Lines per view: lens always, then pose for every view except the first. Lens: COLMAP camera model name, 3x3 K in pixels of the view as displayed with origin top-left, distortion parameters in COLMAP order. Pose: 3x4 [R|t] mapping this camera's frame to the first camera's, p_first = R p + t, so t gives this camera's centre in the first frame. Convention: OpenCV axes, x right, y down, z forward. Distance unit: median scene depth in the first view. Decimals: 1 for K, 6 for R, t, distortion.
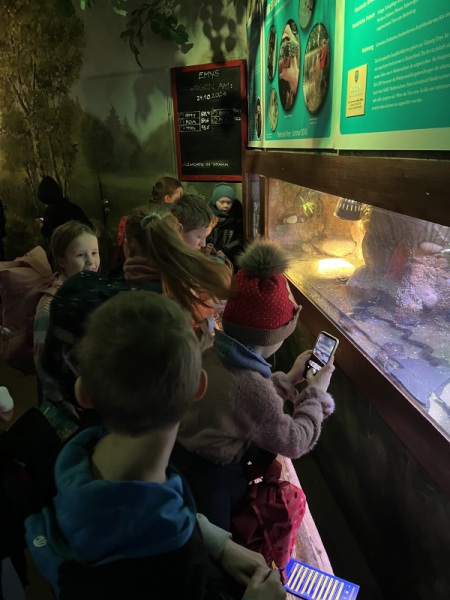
lens RADIAL K [[463.1, 0, 226.6], [0, 463.1, 301.5], [0, 0, 1]] dist [0.048432, -0.075197]
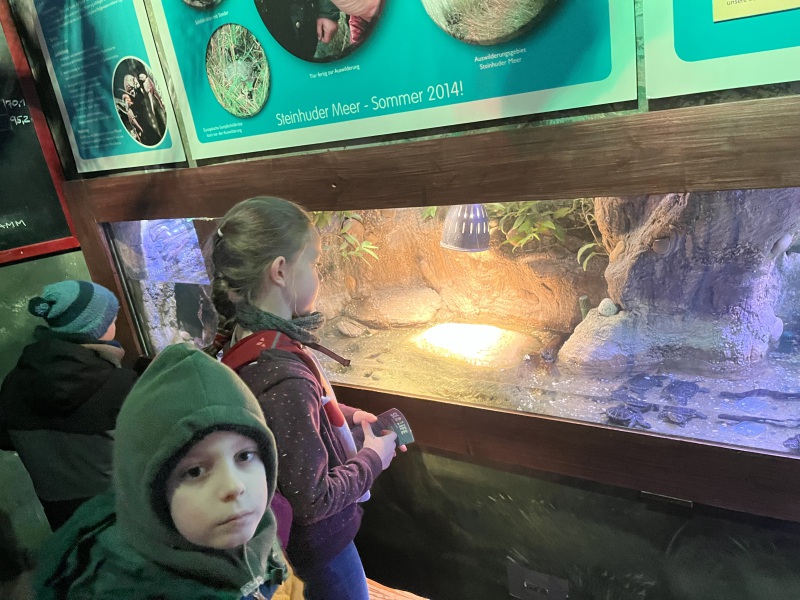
lens RADIAL K [[617.5, 0, 396.8], [0, 617.5, 297.5], [0, 0, 1]] dist [0.048432, -0.075197]
pose [[0.655738, -0.316637, 0.685382, -0.280843], [0.379719, 0.922948, 0.063095, -0.189941], [-0.652550, 0.218879, 0.725445, 0.515465]]
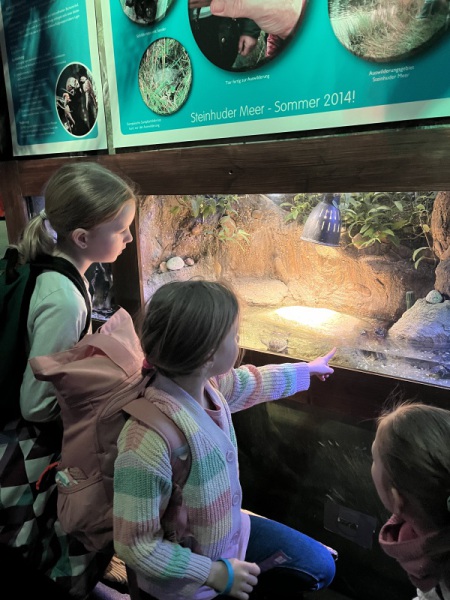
lens RADIAL K [[463.1, 0, 226.0], [0, 463.1, 301.4], [0, 0, 1]] dist [0.048432, -0.075197]
pose [[0.661648, -0.187310, 0.726042, -0.317603], [0.258013, 0.966039, 0.014098, -0.135228], [-0.704025, 0.178000, 0.687506, 0.607842]]
